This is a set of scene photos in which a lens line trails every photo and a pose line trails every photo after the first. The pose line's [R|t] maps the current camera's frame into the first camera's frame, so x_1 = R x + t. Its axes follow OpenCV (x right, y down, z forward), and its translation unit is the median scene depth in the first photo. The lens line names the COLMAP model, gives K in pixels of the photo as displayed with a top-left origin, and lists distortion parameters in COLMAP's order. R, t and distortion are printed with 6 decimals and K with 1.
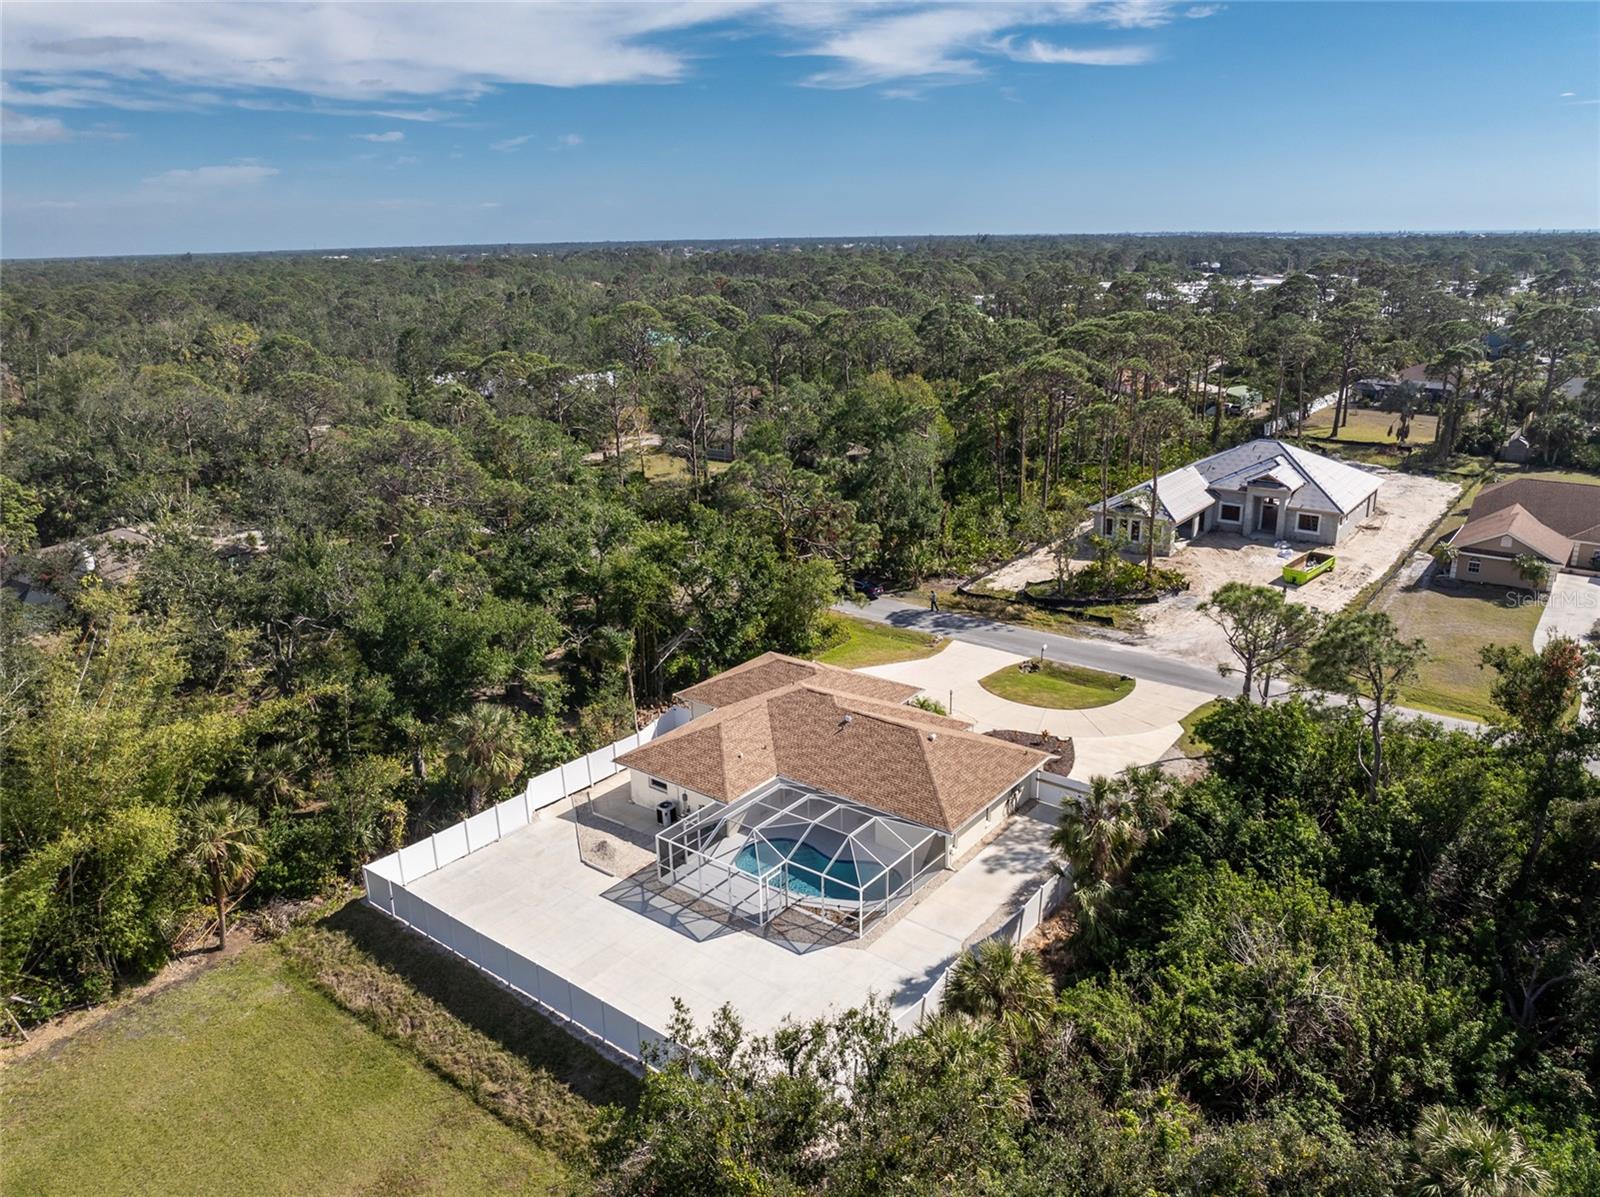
lens RADIAL K [[1141.3, 0, 790.5], [0, 1141.3, 630.8], [0, 0, 1]] dist [-0.048750, 0.021091]
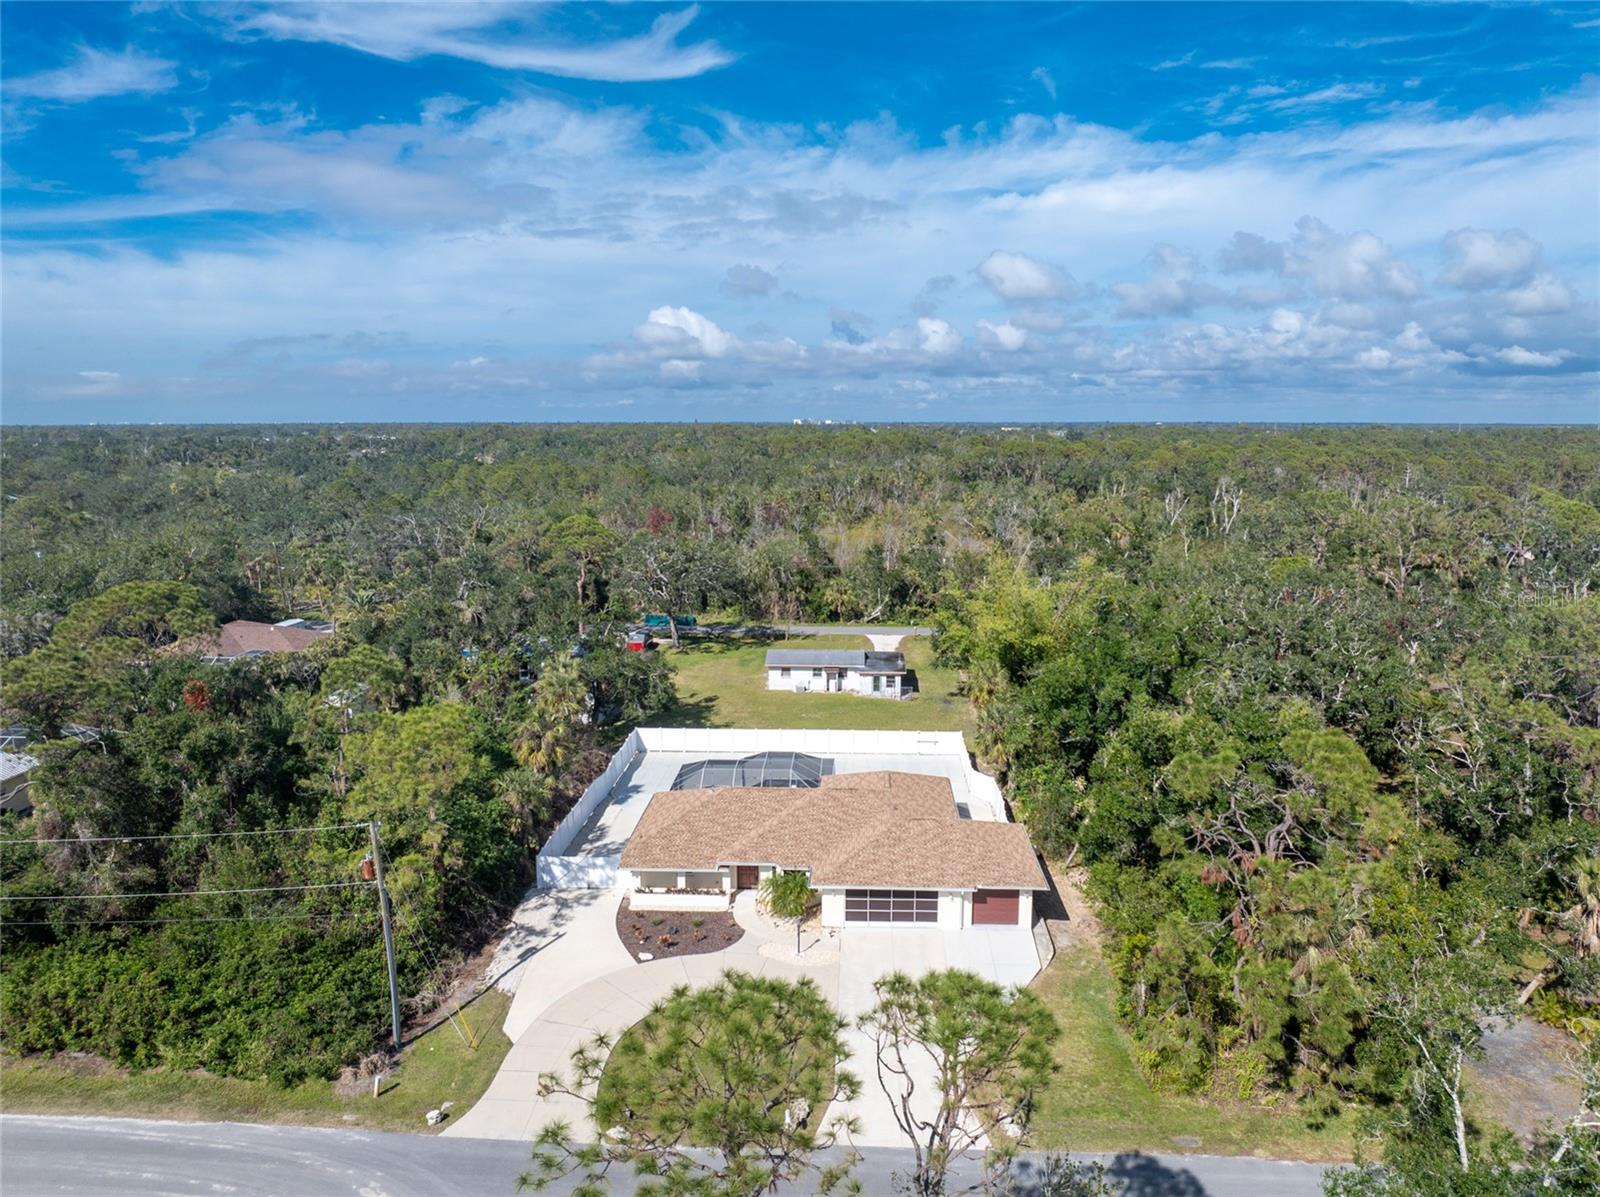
lens RADIAL K [[1141.3, 0, 801.8], [0, 1141.3, 588.3], [0, 0, 1]] dist [-0.048750, 0.021091]
pose [[-0.817268, 0.109682, -0.565723, 0.433927], [-0.169454, 0.892572, 0.417852, -0.373903], [0.550779, 0.437361, -0.710885, 1.143155]]
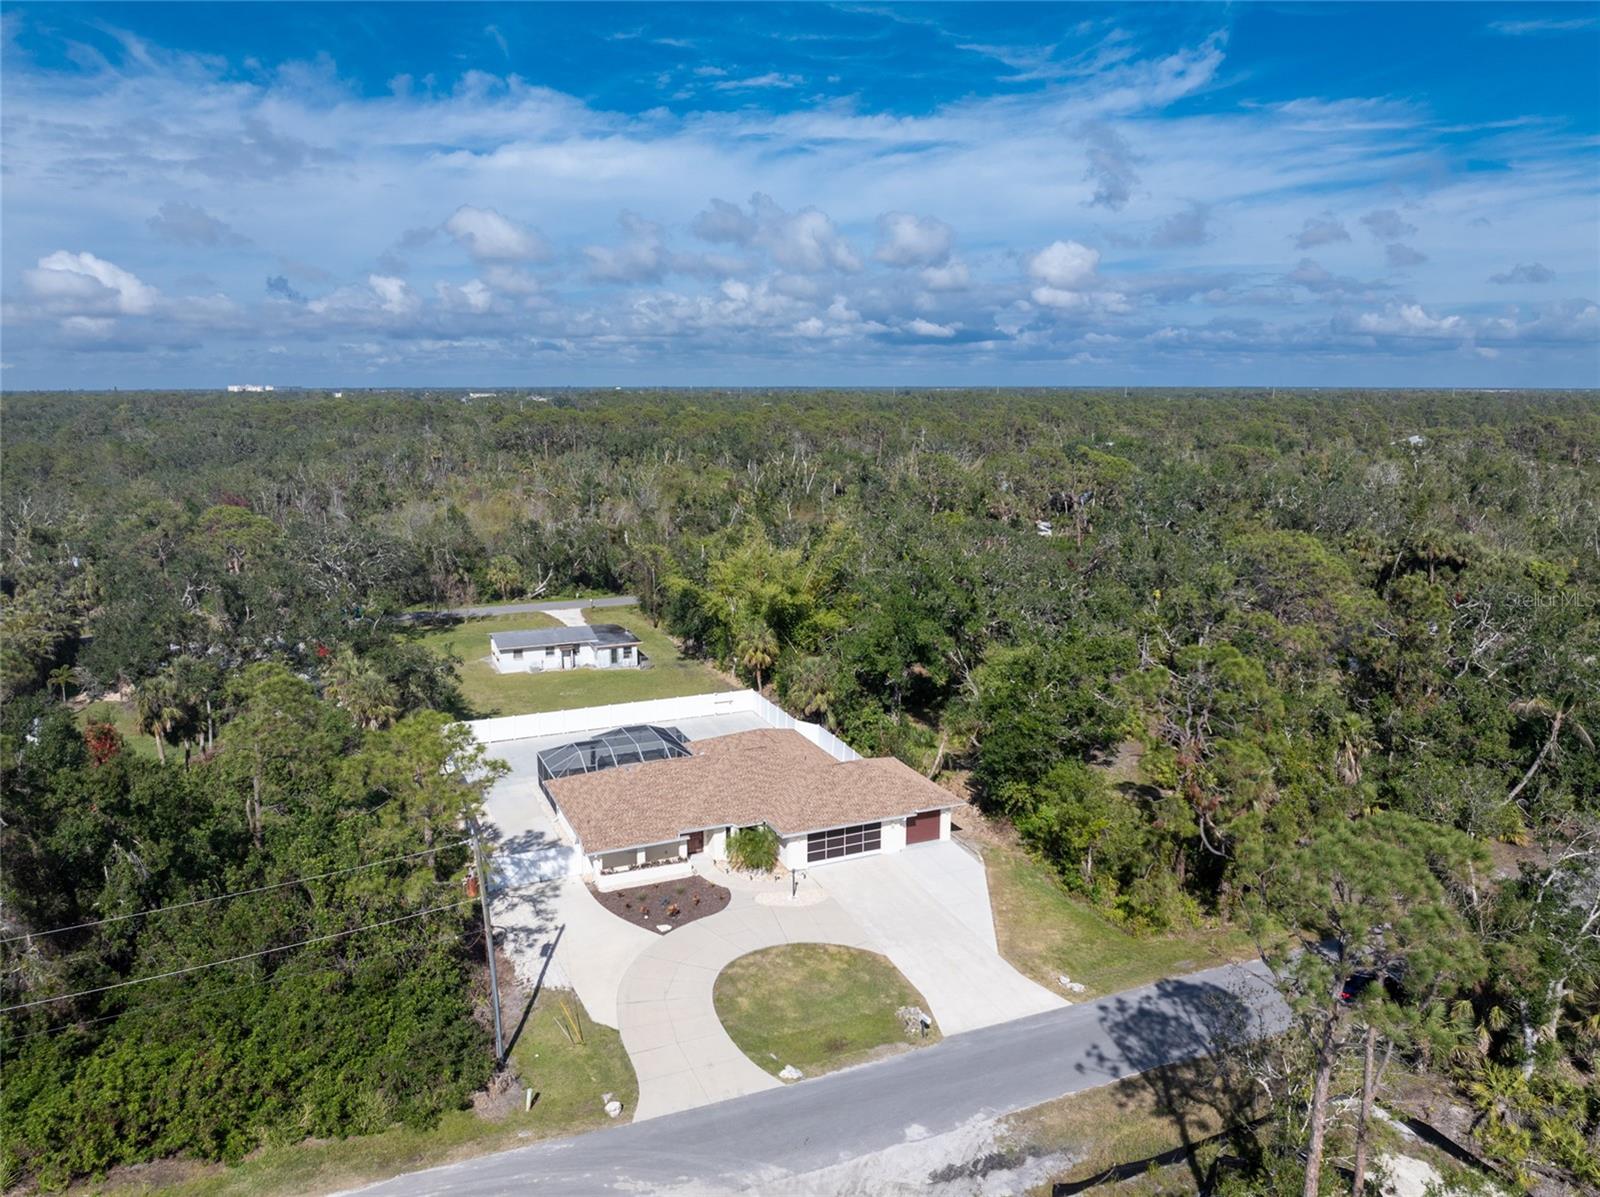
lens RADIAL K [[1141.3, 0, 794.7], [0, 1141.3, 588.7], [0, 0, 1]] dist [-0.048750, 0.021091]
pose [[-0.477854, 0.181178, -0.859552, 0.655789], [-0.276757, 0.897617, 0.343059, -0.337521], [0.833703, 0.401819, -0.378788, 0.976038]]
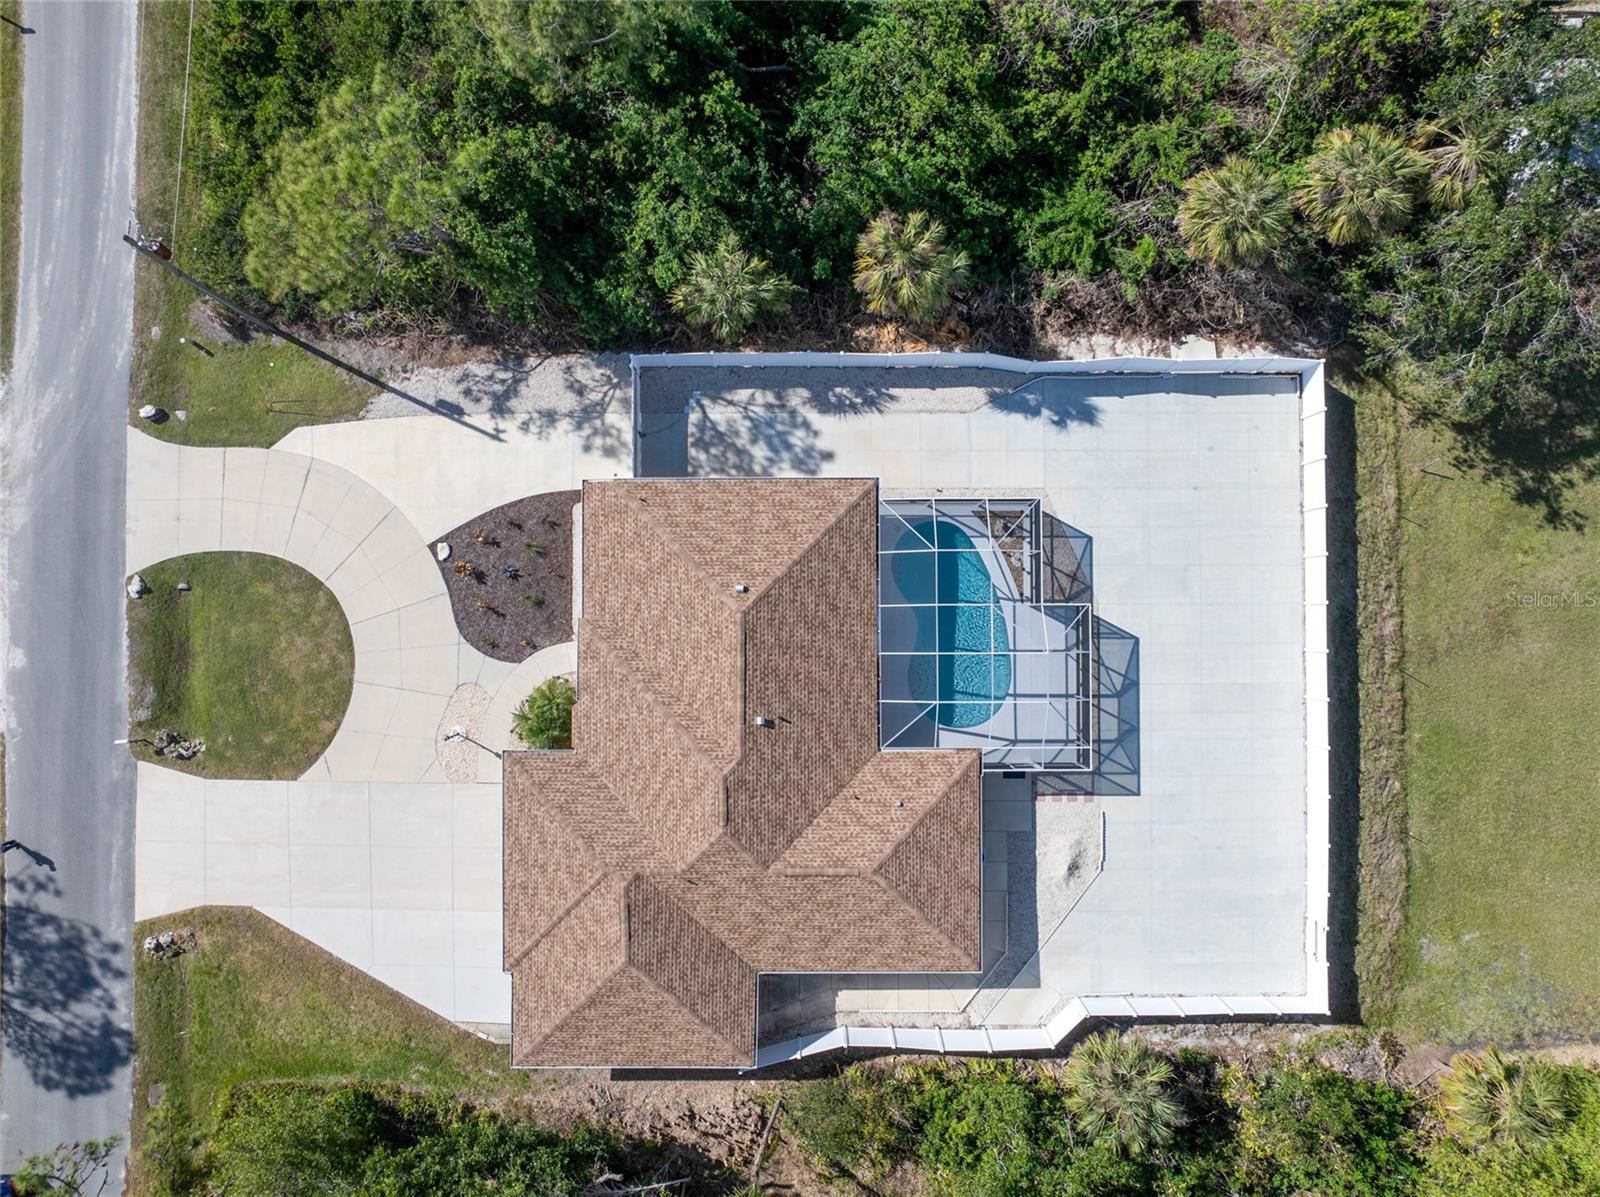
lens RADIAL K [[1141.3, 0, 801.5], [0, 1141.3, 576.2], [0, 0, 1]] dist [-0.048750, 0.021091]
pose [[-0.619897, -0.783772, 0.037811, 0.052292], [0.272894, -0.170156, 0.946877, -0.369427], [-0.735702, 0.597284, 0.319365, 0.476211]]
